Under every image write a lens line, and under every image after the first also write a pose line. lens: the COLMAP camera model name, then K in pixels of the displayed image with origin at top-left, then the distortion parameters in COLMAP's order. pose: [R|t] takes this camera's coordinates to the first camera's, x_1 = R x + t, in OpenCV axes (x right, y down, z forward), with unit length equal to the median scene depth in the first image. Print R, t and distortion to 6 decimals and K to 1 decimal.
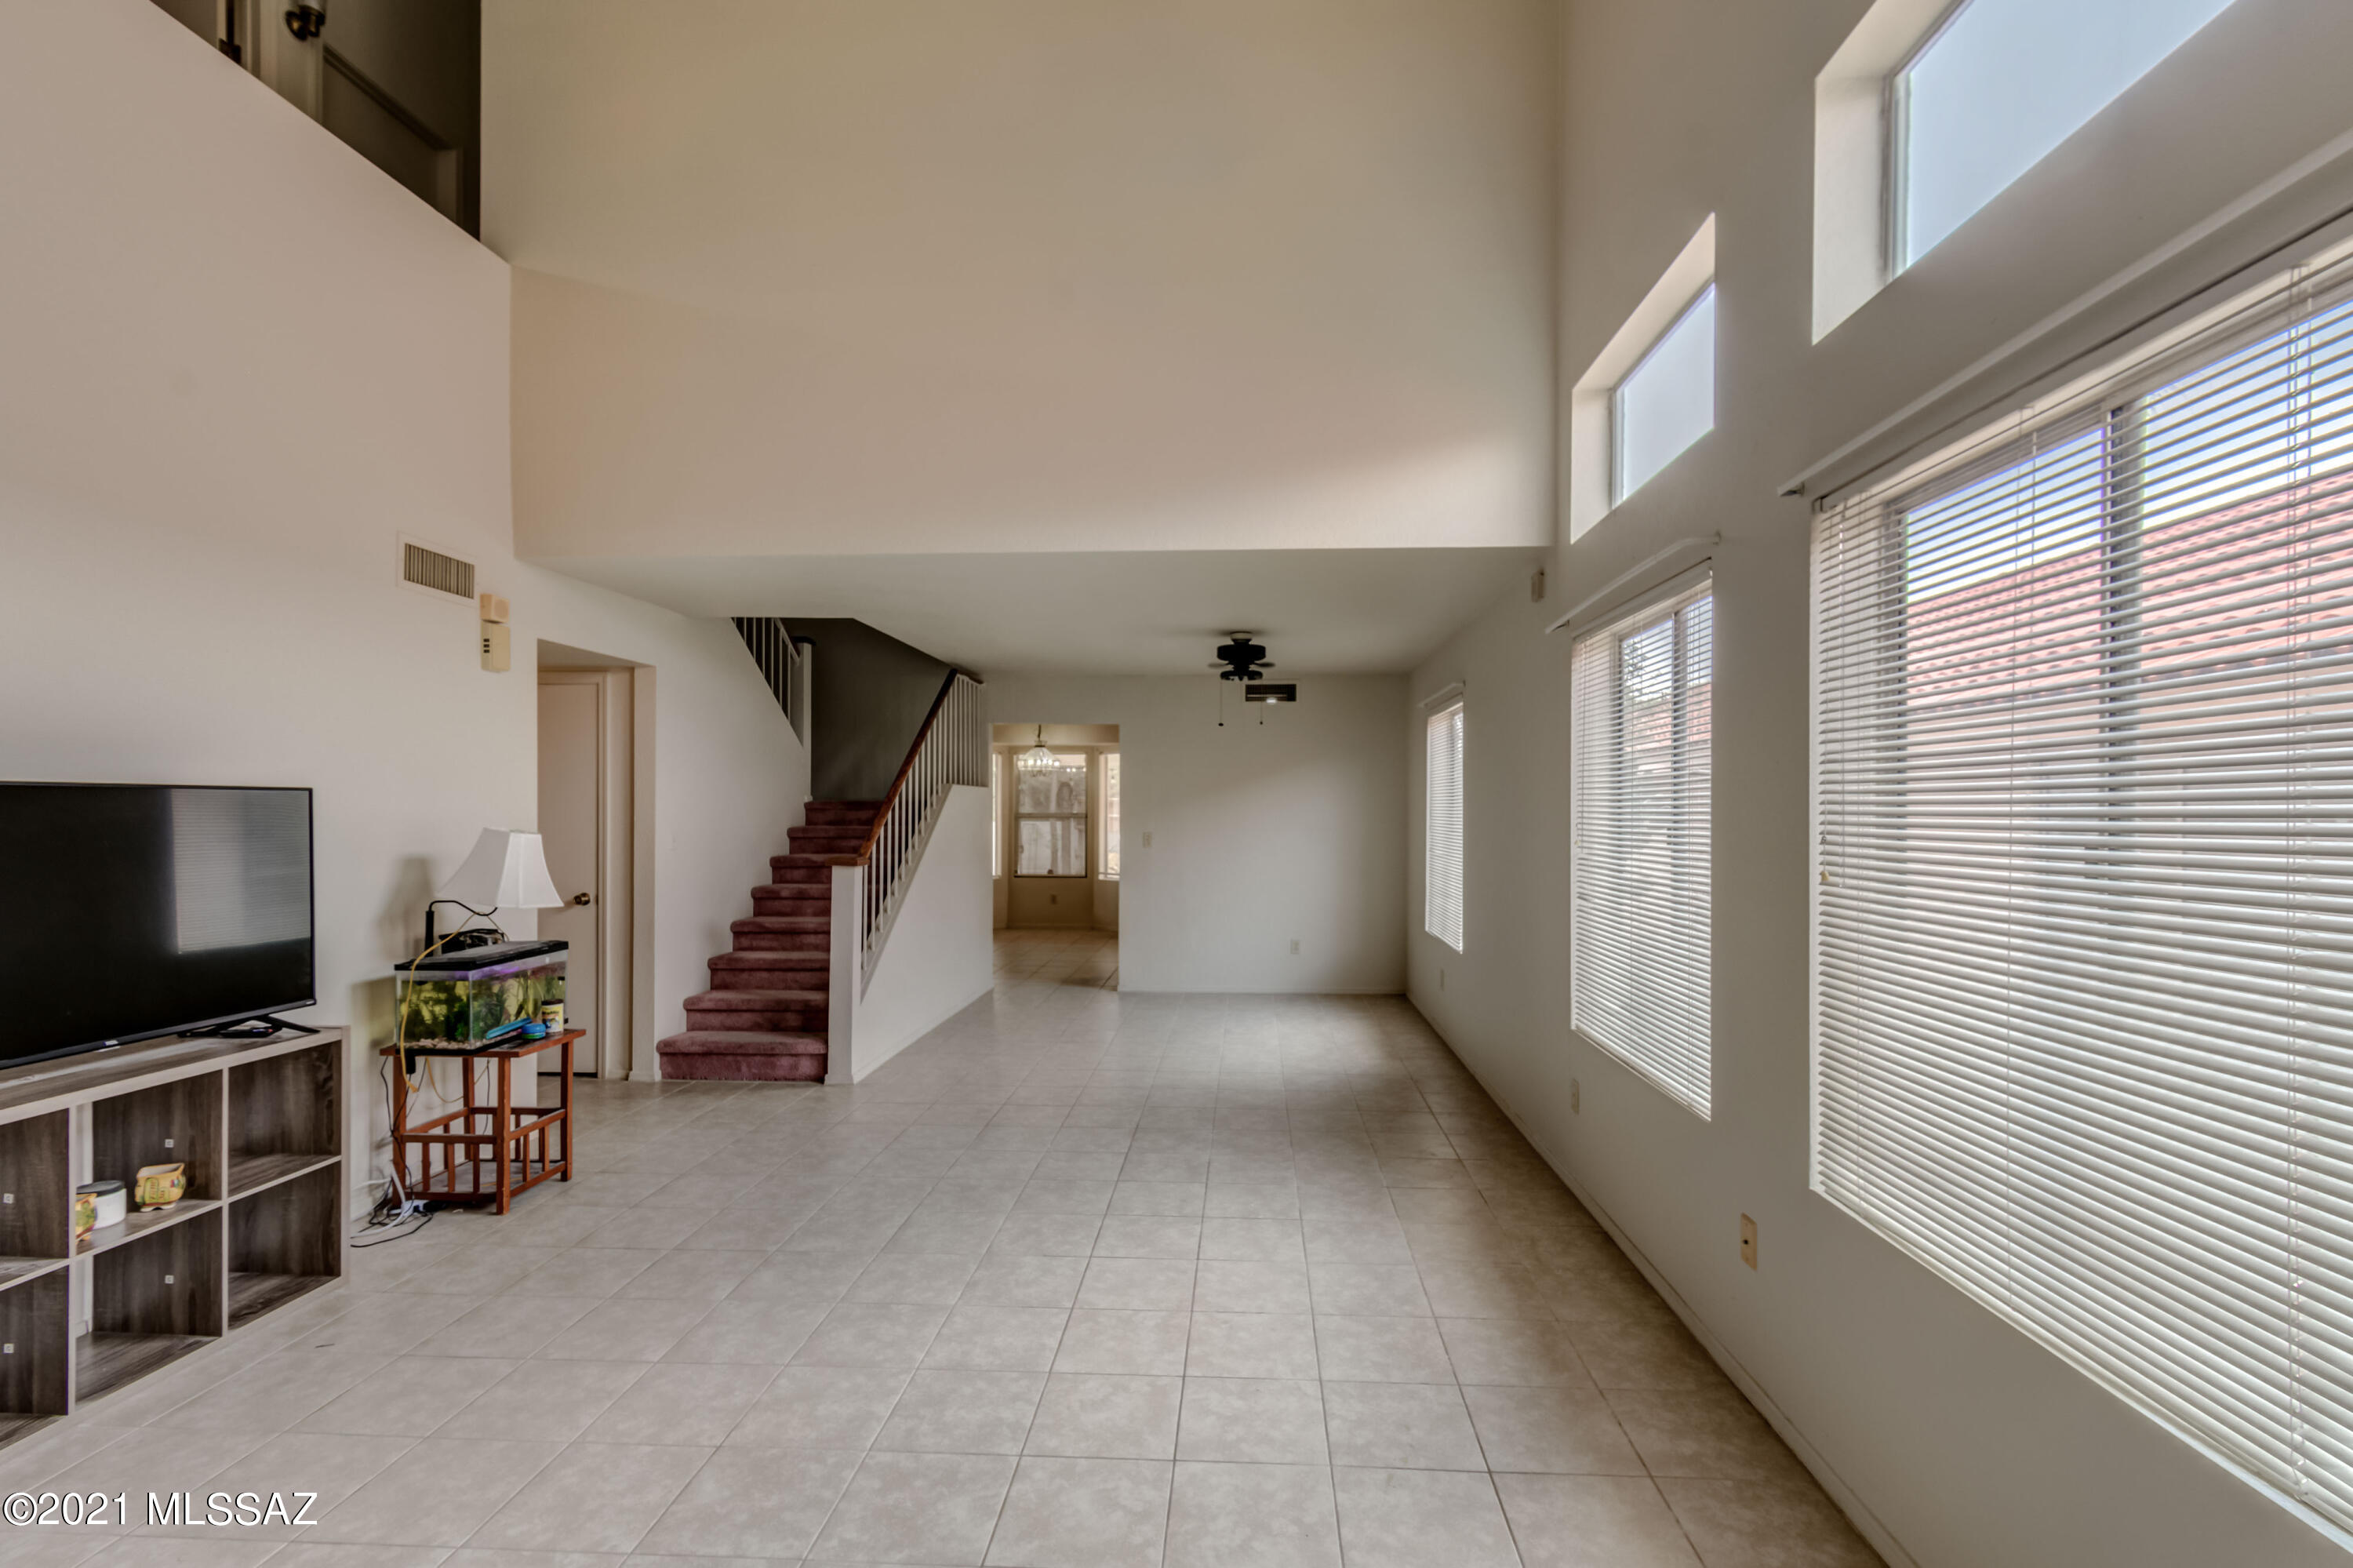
lens RADIAL K [[1054.0, 0, 1207.7], [0, 1054.0, 801.8], [0, 0, 1]] dist [0.003874, -0.001193]
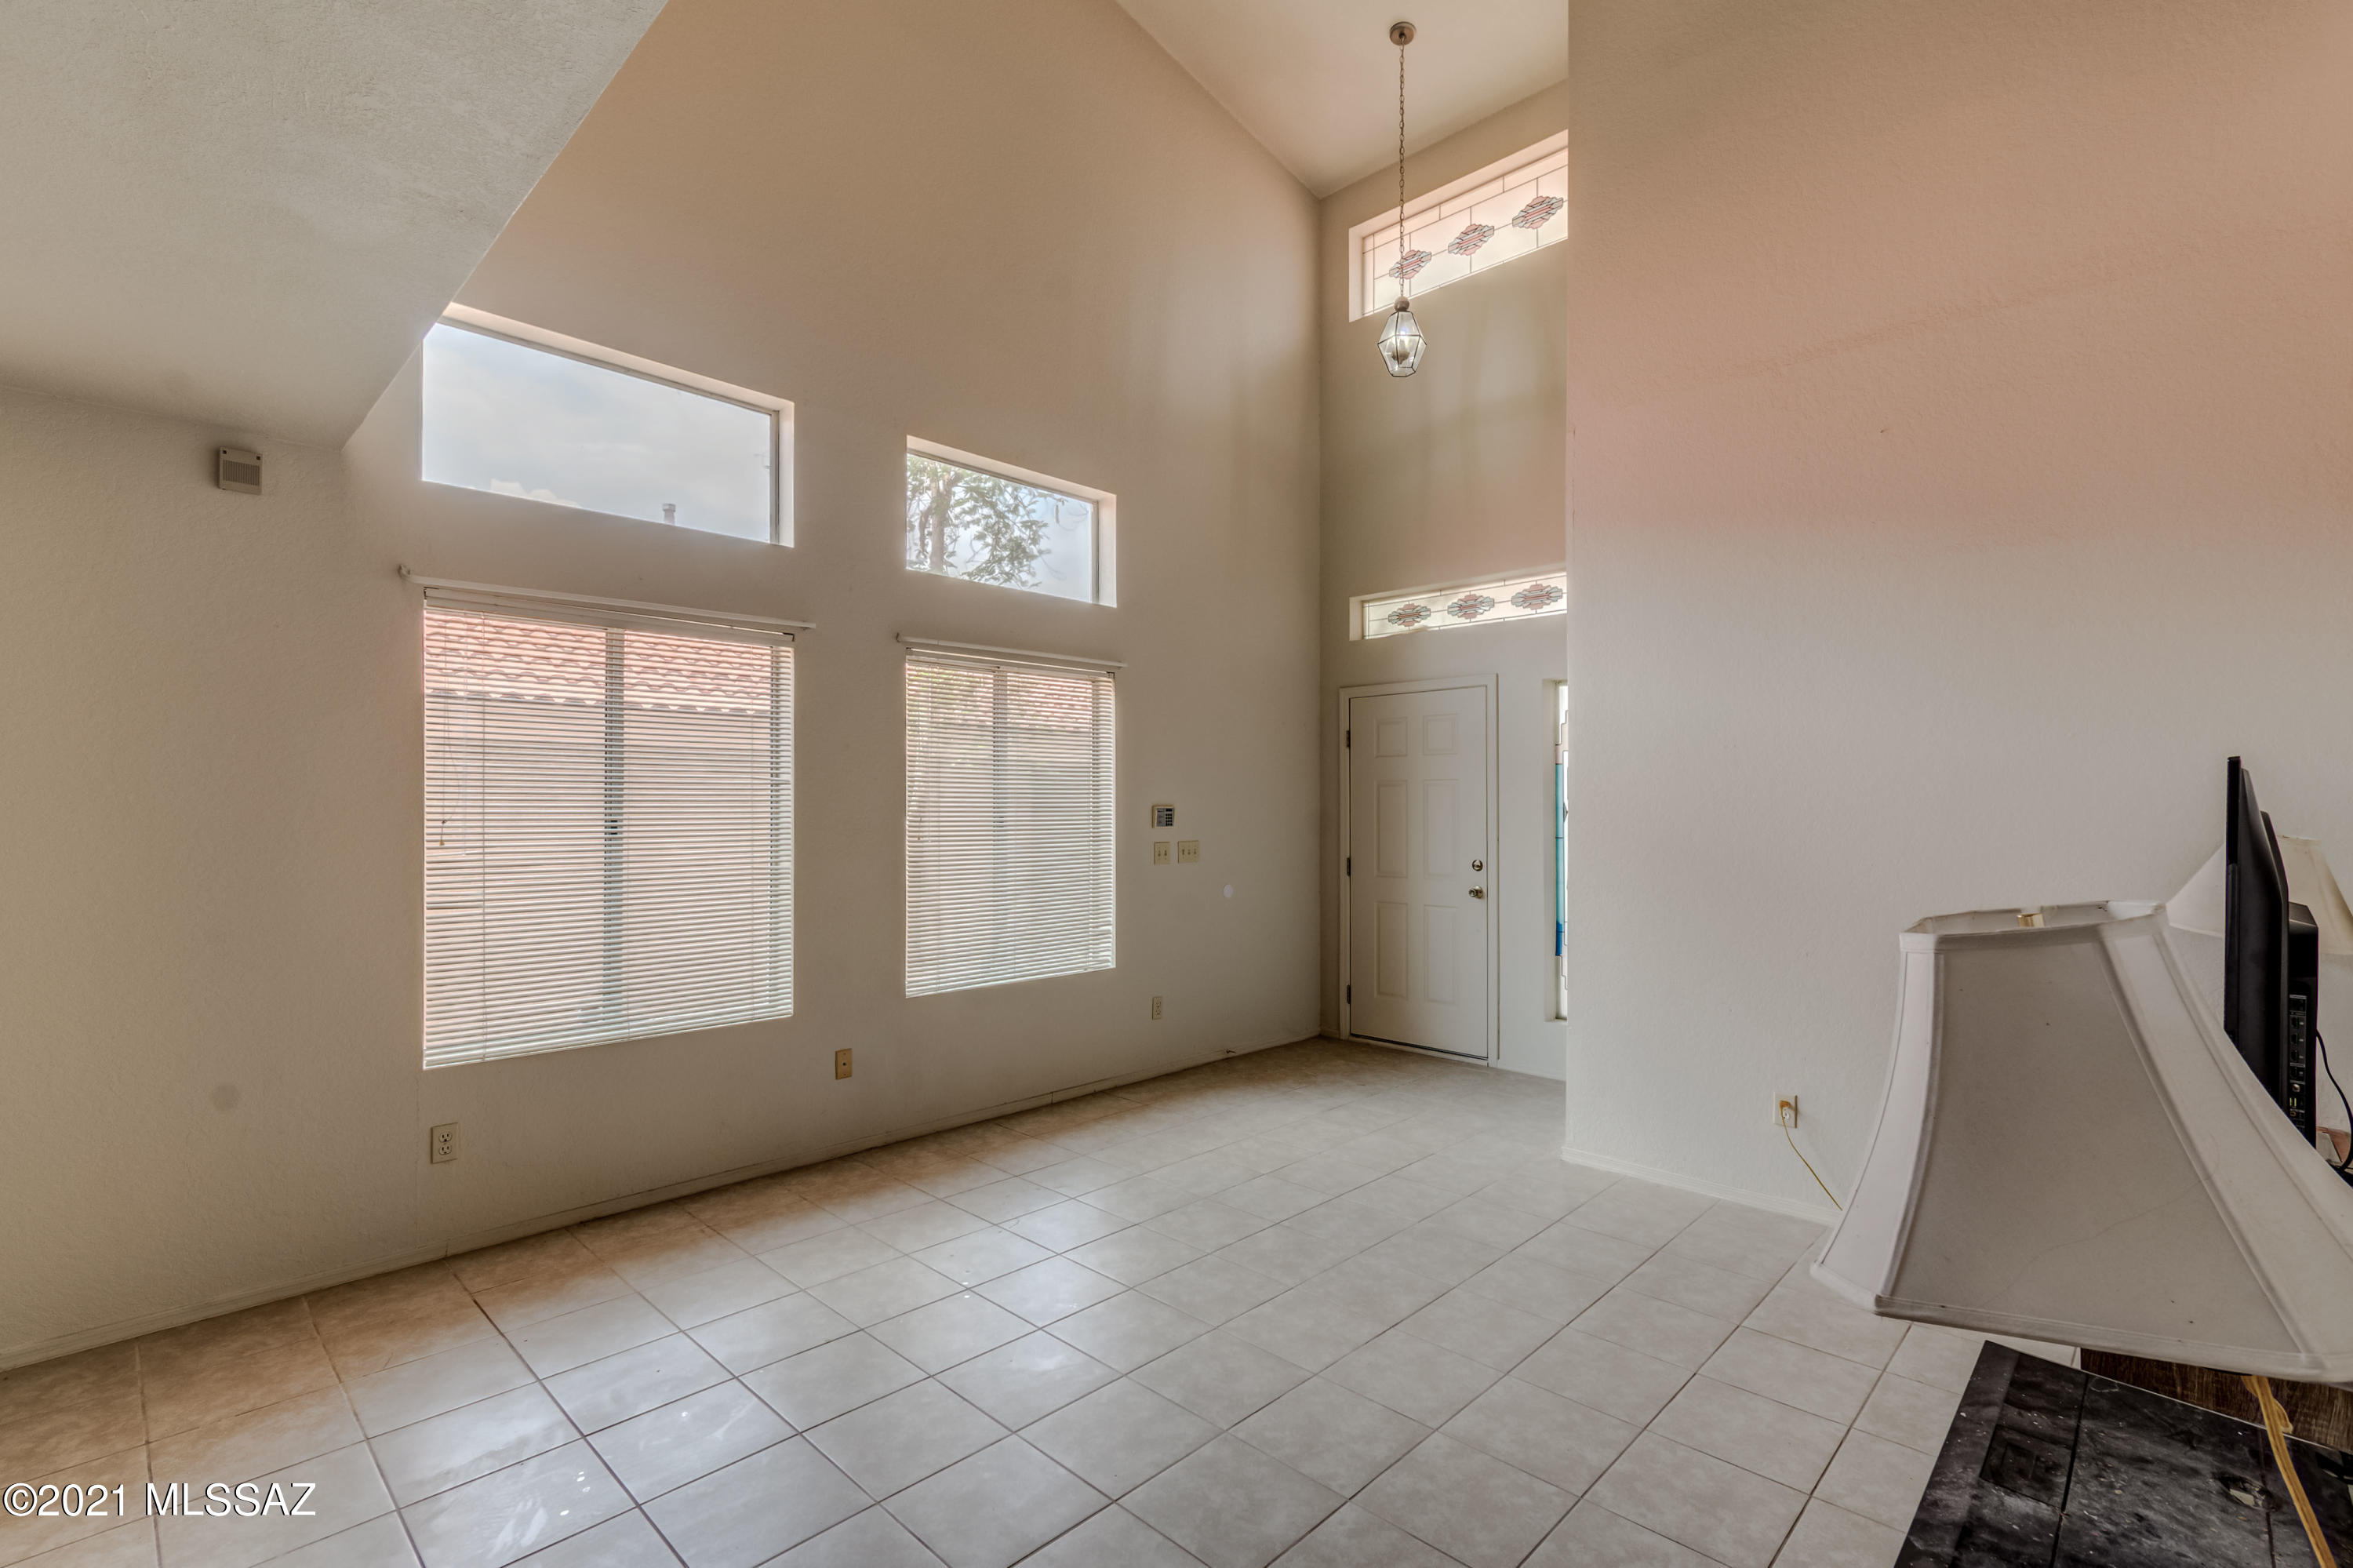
lens RADIAL K [[1054.0, 0, 1167.1], [0, 1054.0, 799.0], [0, 0, 1]] dist [0.003874, -0.001193]
pose [[-0.734628, 0.002209, 0.678466, -0.638336], [-0.006277, 0.999930, -0.010052, 0.006690], [-0.678441, -0.011643, -0.734563, 1.206655]]
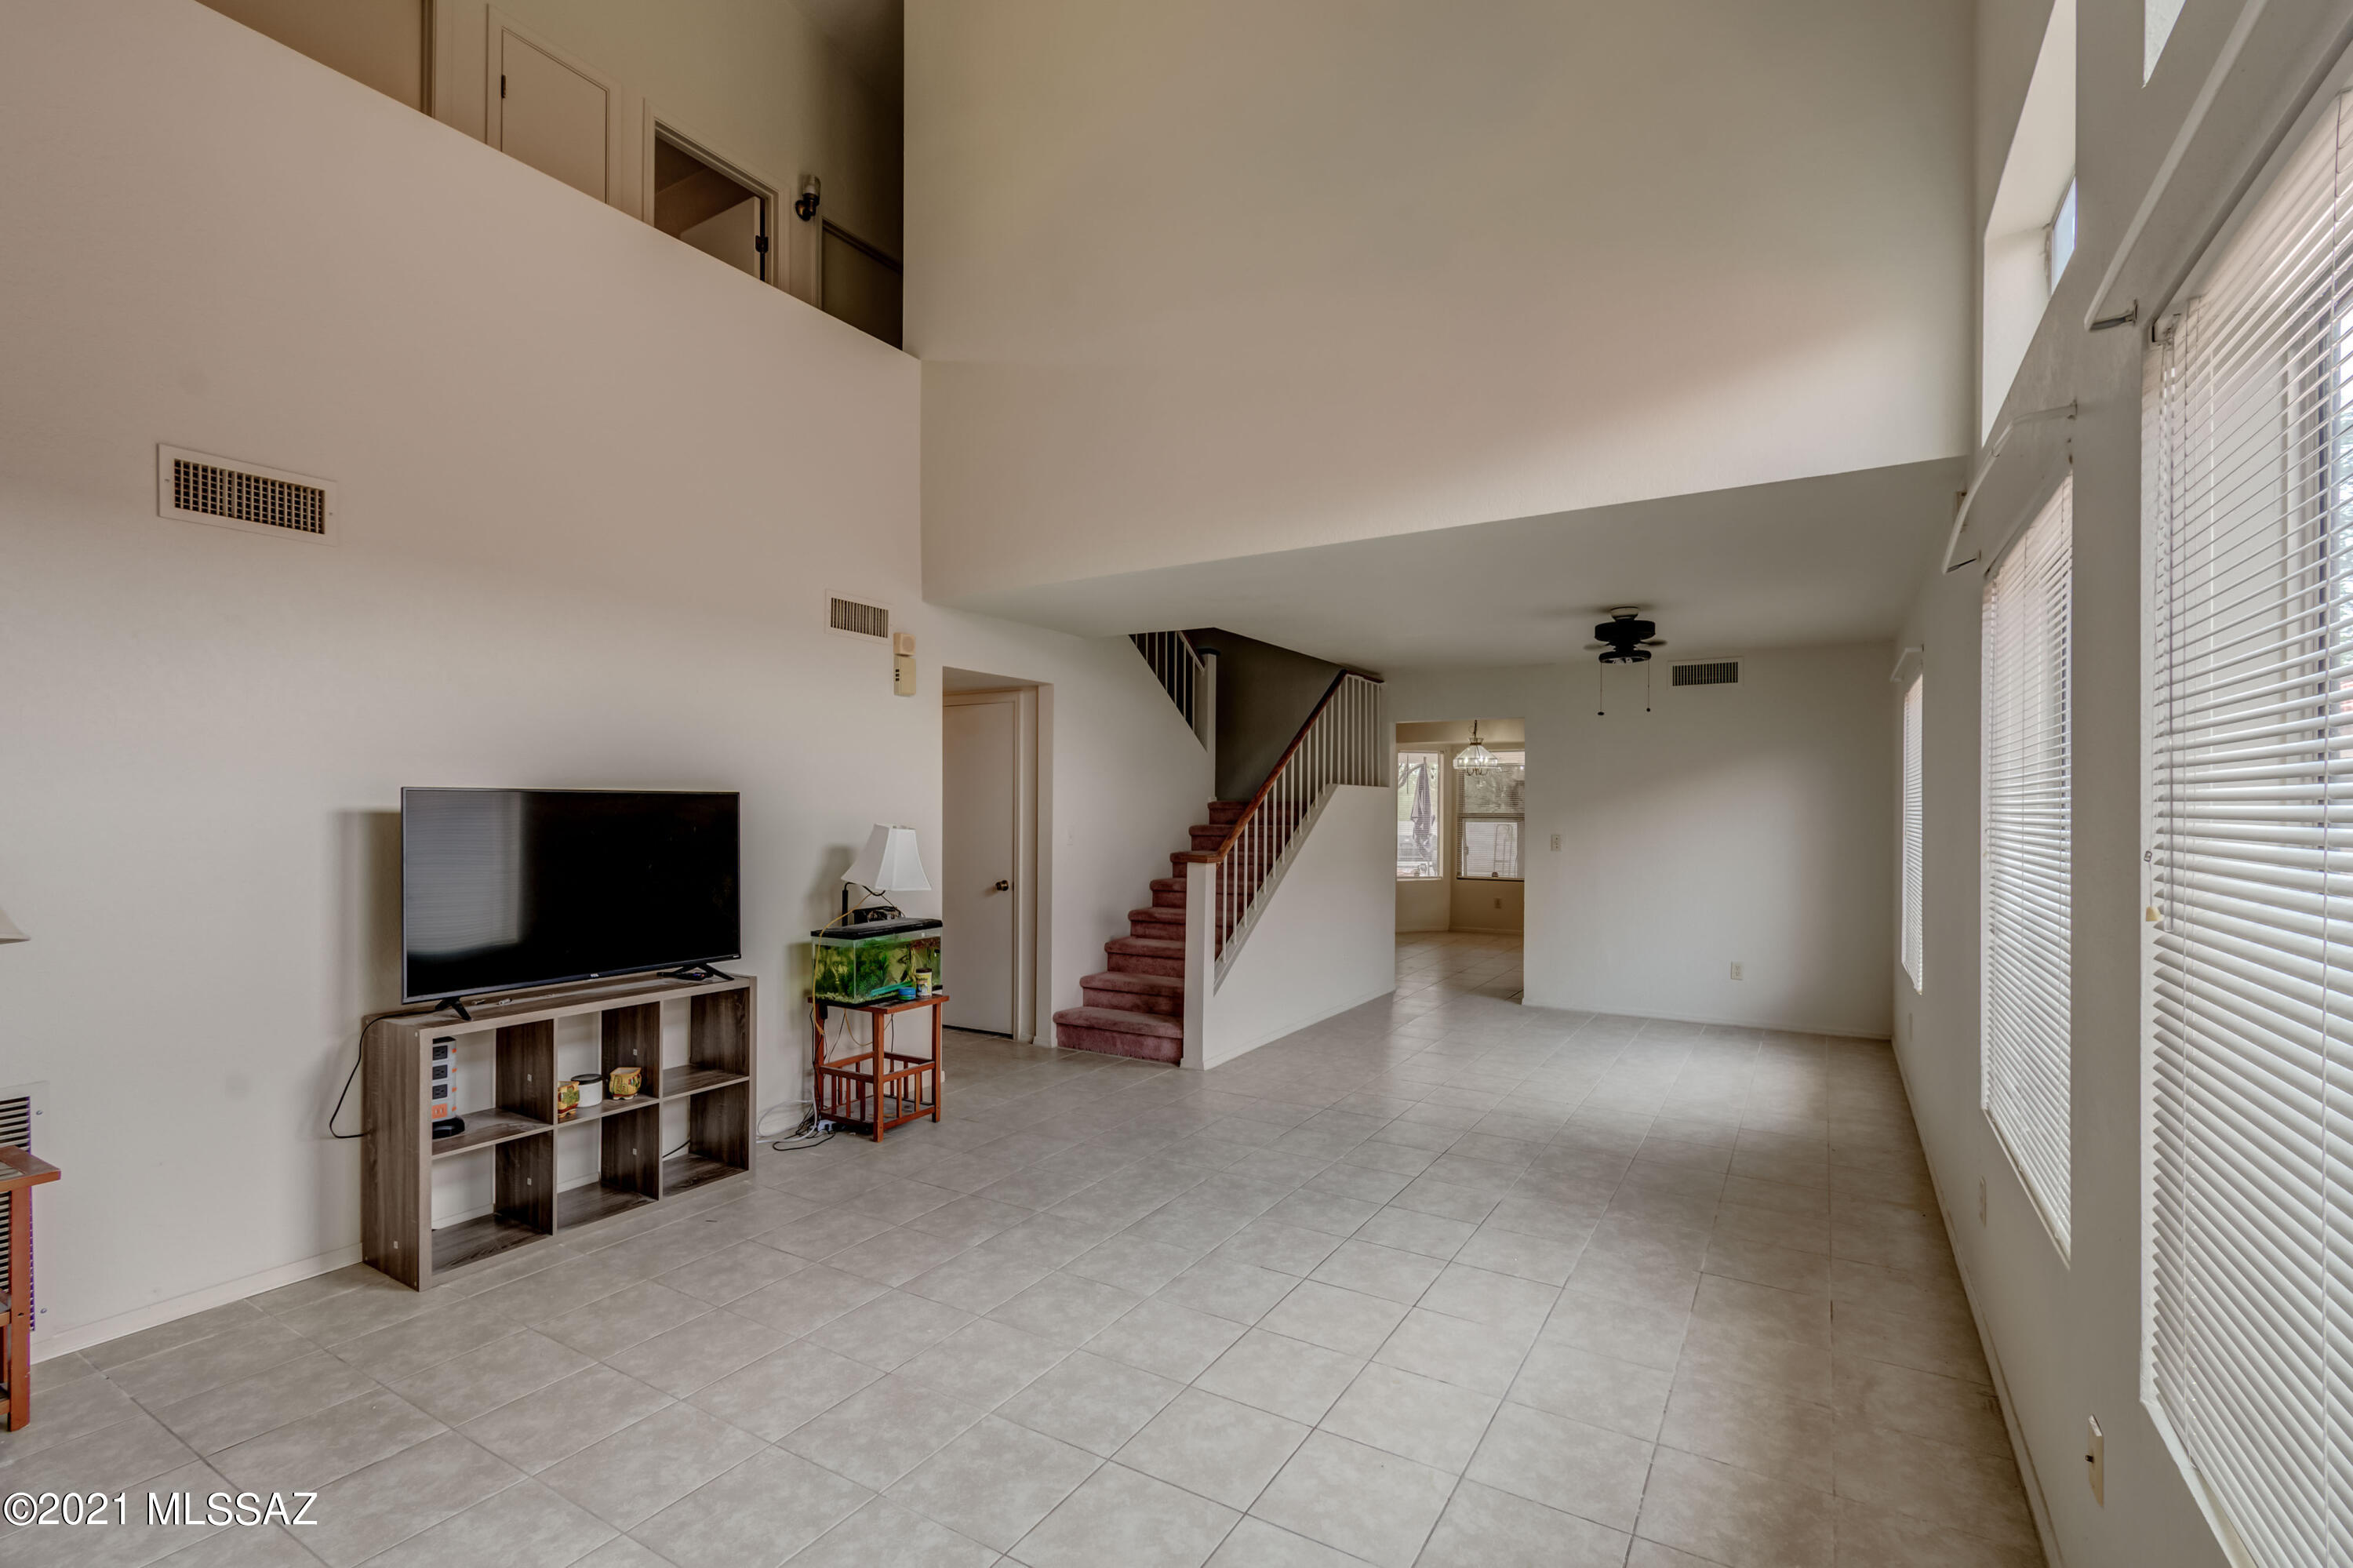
lens RADIAL K [[1054.0, 0, 1197.0], [0, 1054.0, 797.3], [0, 0, 1]] dist [0.003874, -0.001193]
pose [[0.881622, -0.004477, -0.471935, 0.210699], [0.002626, 0.999986, -0.004580, 0.000253], [0.471949, 0.002798, 0.881621, 0.092299]]
